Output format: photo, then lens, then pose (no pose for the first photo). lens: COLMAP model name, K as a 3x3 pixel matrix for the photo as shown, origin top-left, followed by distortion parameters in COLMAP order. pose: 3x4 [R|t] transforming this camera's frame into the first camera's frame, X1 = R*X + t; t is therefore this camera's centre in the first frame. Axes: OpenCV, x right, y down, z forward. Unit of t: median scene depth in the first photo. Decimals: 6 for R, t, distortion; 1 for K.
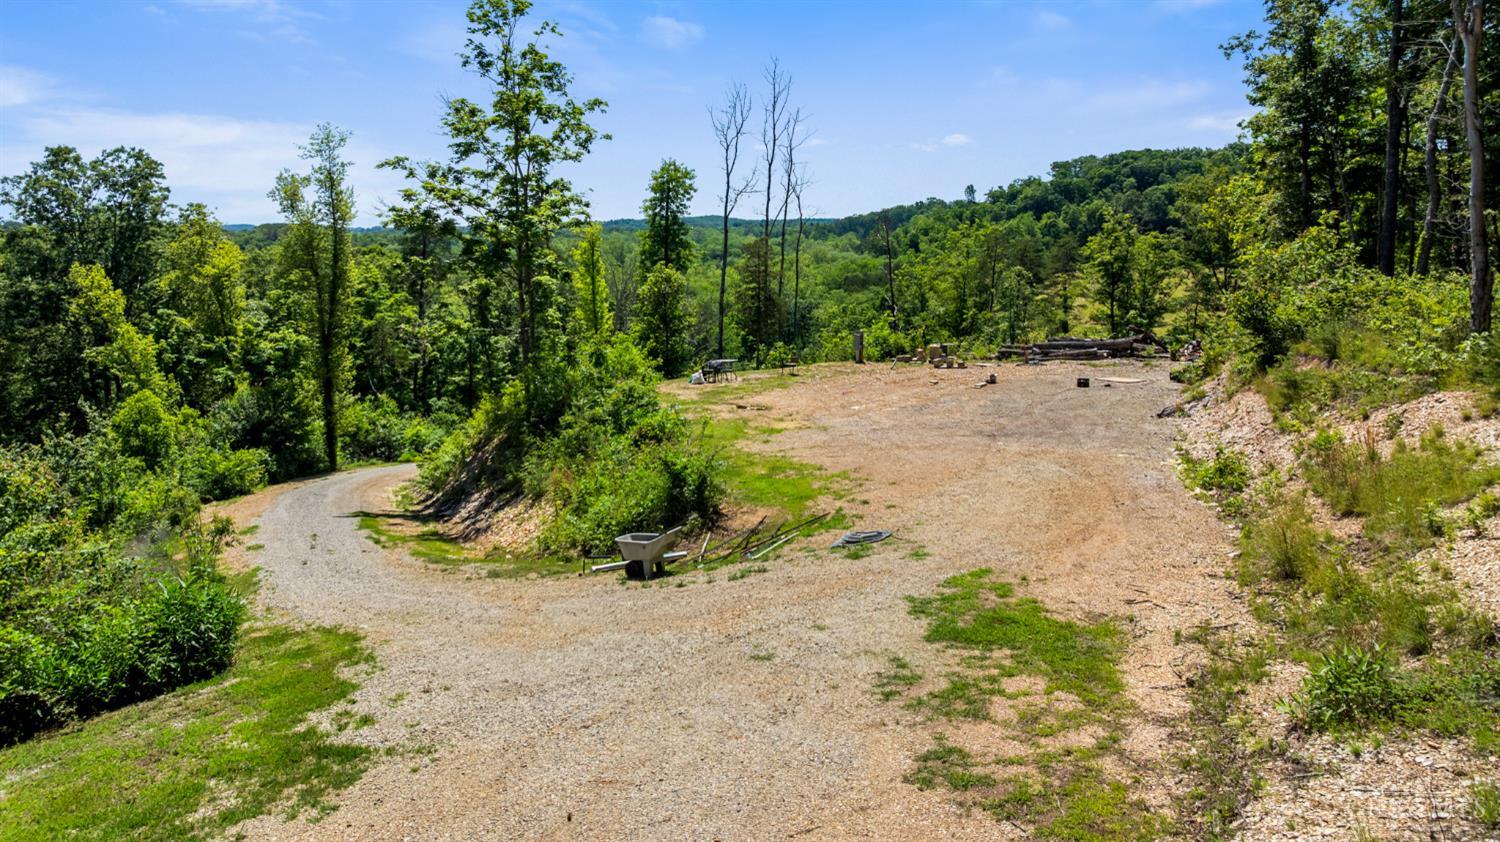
lens RADIAL K [[1109.2, 0, 750.0], [0, 1109.2, 421.0], [0, 0, 1]] dist [-0.031173, -0.003625]
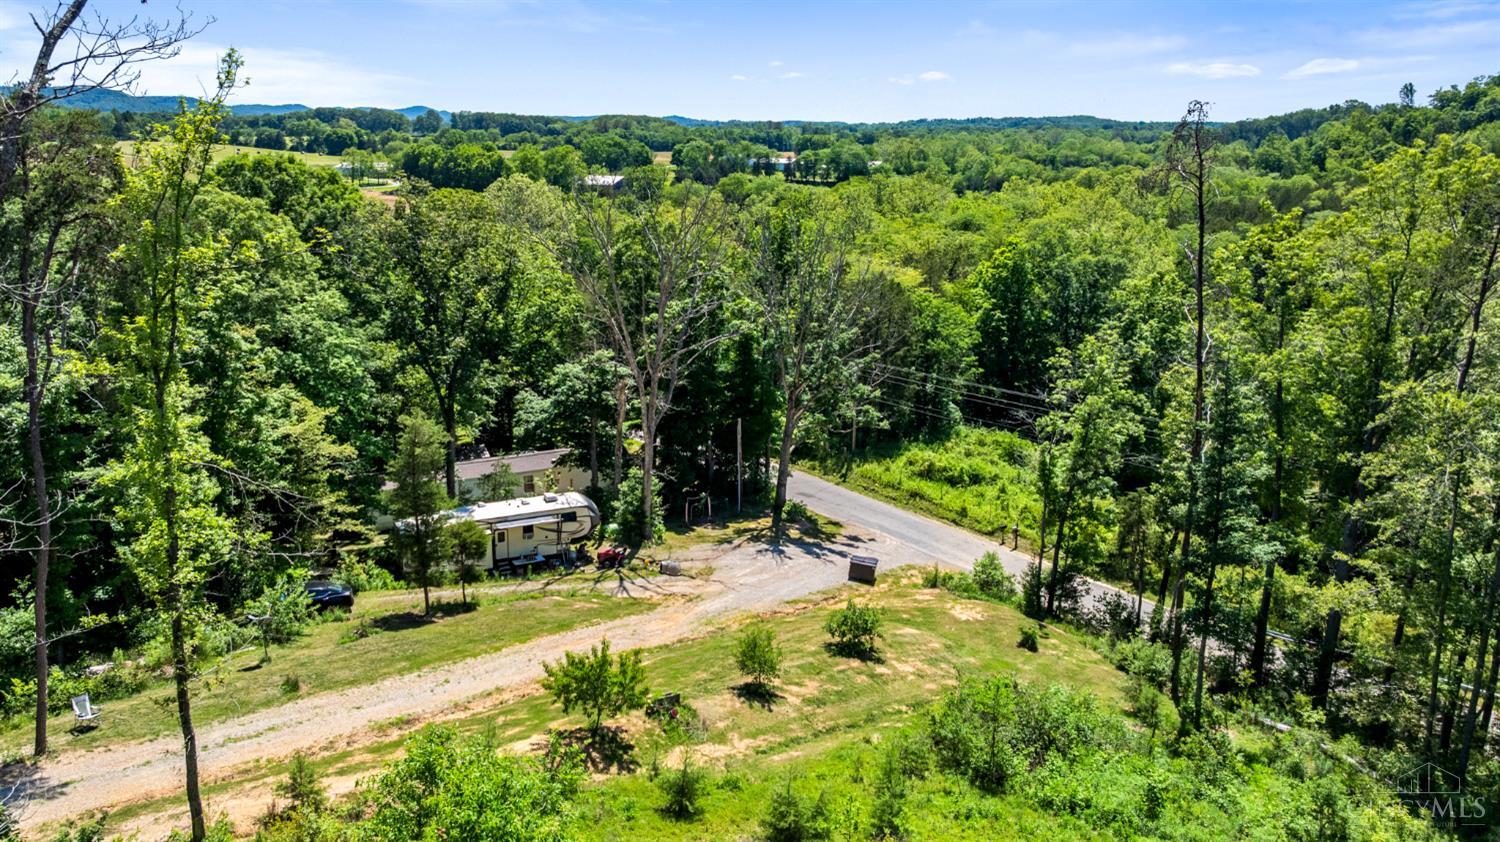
lens RADIAL K [[1109.2, 0, 750.0], [0, 1109.2, 421.0], [0, 0, 1]] dist [-0.031173, -0.003625]
pose [[0.946807, 0.103647, -0.304654, 0.097167], [-0.076097, 0.991973, 0.100988, -0.103019], [0.312676, -0.072433, 0.947094, 0.547793]]
